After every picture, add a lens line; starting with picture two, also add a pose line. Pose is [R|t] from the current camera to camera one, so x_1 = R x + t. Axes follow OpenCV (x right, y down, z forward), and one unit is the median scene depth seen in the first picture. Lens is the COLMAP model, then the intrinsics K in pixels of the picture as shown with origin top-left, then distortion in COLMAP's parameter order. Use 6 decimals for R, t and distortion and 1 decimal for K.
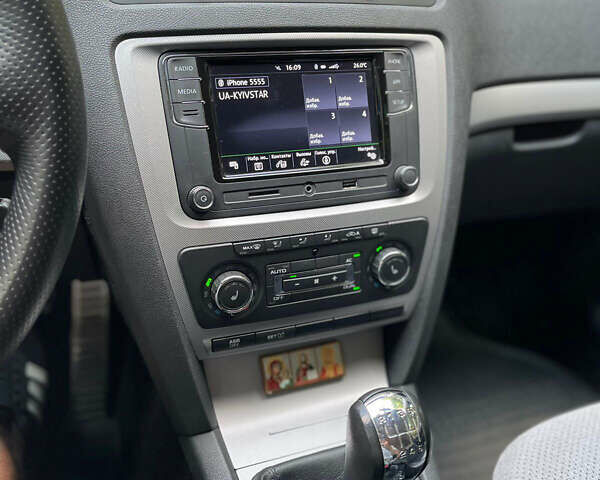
lens RADIAL K [[521.0, 0, 300.0], [0, 521.0, 240.0], [0, 0, 1]] dist [0.003526, -0.004047]
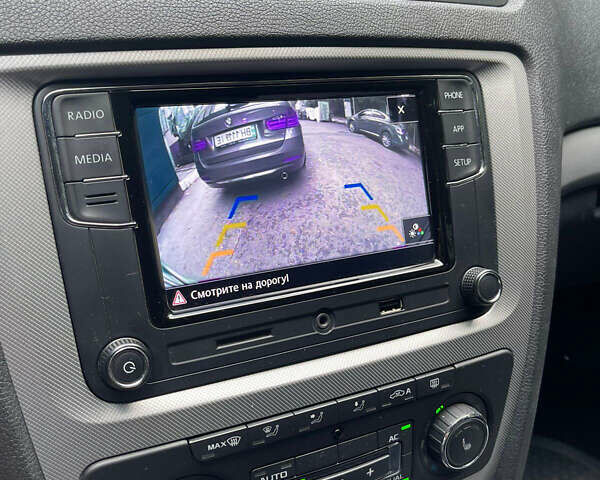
lens RADIAL K [[568.2, 0, 300.0], [0, 568.2, 240.0], [0, 0, 1]] dist [-0.003012, 0.005619]
pose [[0.995944, -0.026451, 0.085998, -0.055879], [0.031169, 0.998055, -0.053991, -0.147229], [-0.084403, 0.056452, 0.994831, 0.376863]]
